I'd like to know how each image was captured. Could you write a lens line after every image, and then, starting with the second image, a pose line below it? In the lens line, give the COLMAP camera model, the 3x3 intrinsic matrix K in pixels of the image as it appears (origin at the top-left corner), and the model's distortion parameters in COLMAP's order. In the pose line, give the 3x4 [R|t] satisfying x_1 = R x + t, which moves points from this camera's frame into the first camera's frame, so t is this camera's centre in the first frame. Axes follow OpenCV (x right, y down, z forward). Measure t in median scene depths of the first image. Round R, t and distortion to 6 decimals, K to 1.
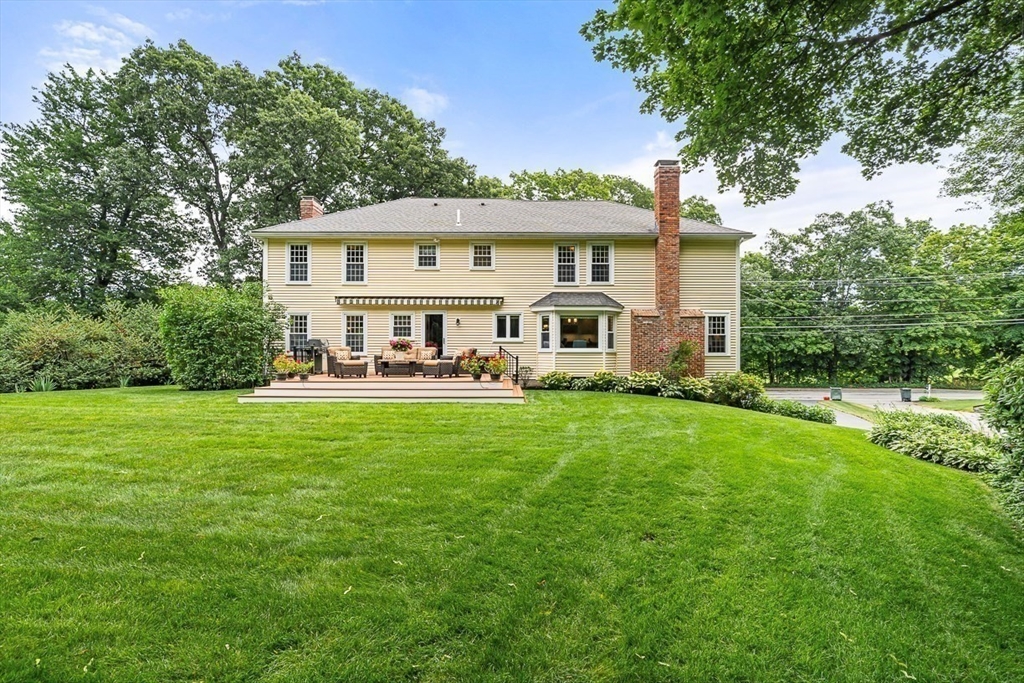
lens RADIAL K [[402.5, 0, 498.8], [0, 402.5, 344.2], [0, 0, 1]] dist [0.000644, 0.000036]
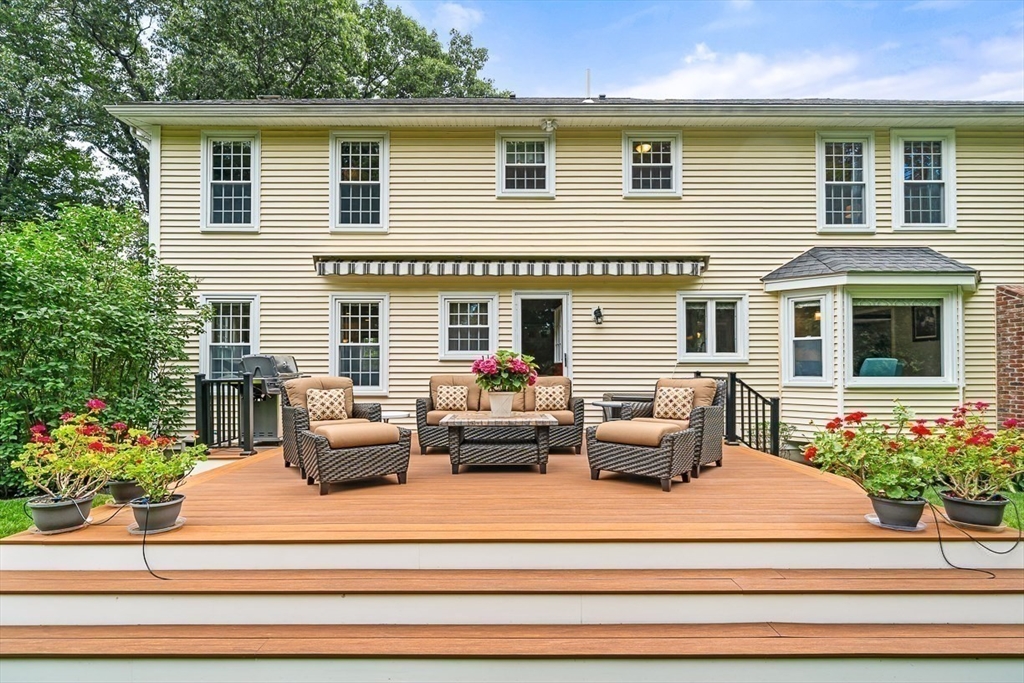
lens RADIAL K [[456.7, 0, 512.5], [0, 456.7, 362.7], [0, 0, 1]] dist [-0.000625, -0.000312]
pose [[0.999995, -0.002468, -0.002042, -0.191613], [0.002453, 0.999972, -0.007092, -0.002191], [0.002060, 0.007087, 0.999973, 0.507647]]
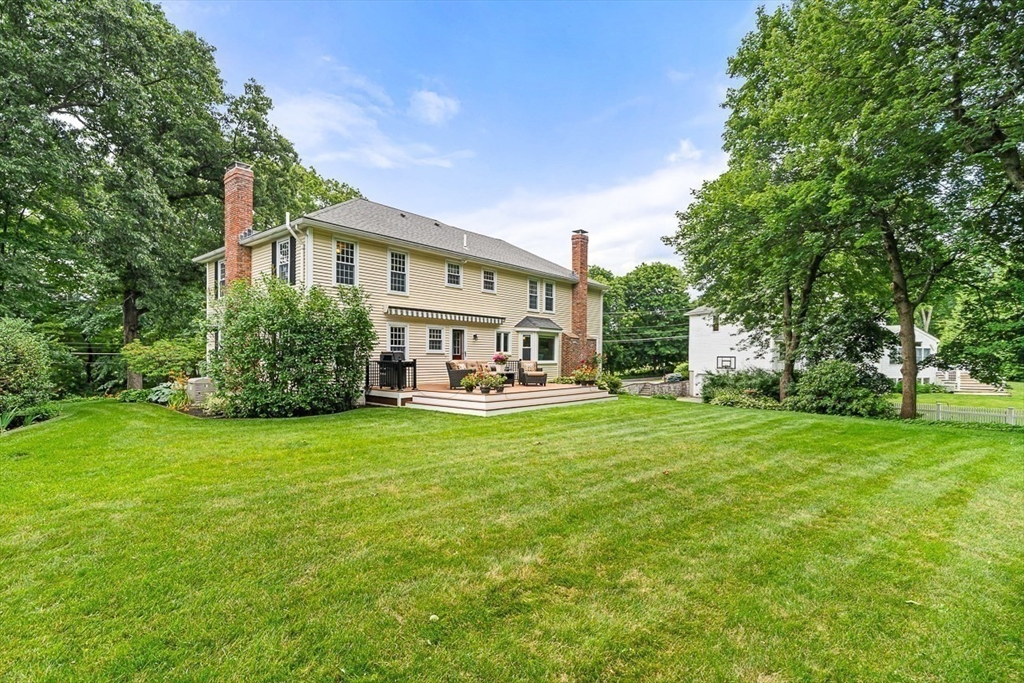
lens RADIAL K [[492.9, 0, 511.3], [0, 492.9, 359.0], [0, 0, 1]] dist [0.000900, 0.000049]
pose [[0.646288, -0.000105, 0.763093, -1.079507], [-0.011603, 0.999883, 0.009965, -0.009552], [-0.763005, -0.015295, 0.646211, 0.034129]]
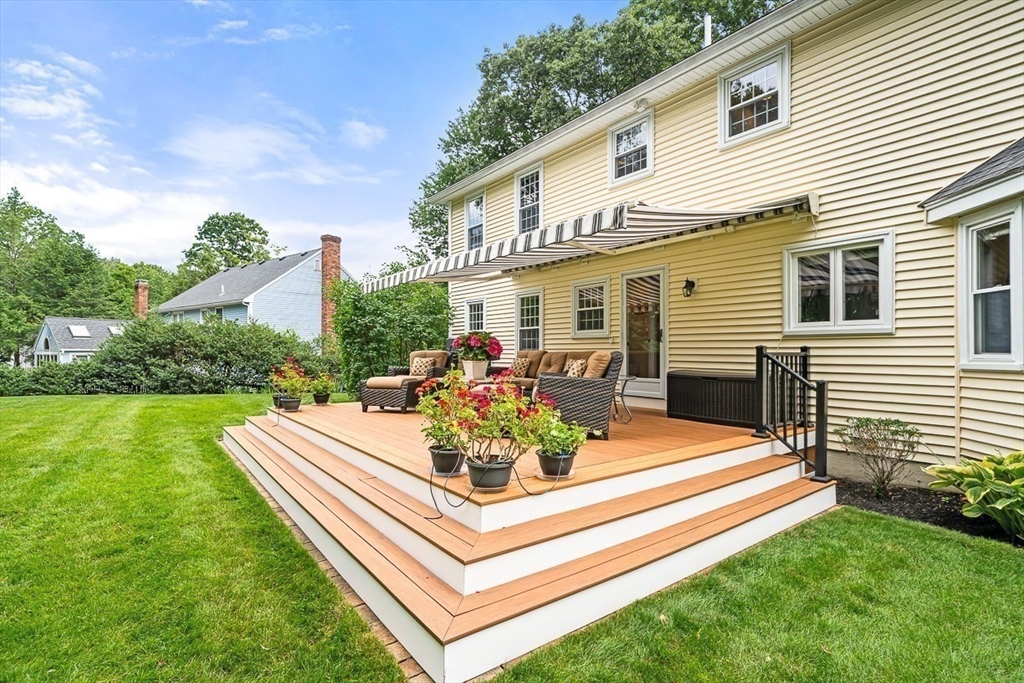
lens RADIAL K [[475.7, 0, 512.0], [0, 475.7, 341.5], [0, 0, 1]] dist [0.004292, 0.000424]
pose [[0.608992, -0.017663, -0.792979, 0.166324], [0.009453, 0.999843, -0.015012, 0.003578], [0.793120, 0.001646, 0.609063, 0.565586]]
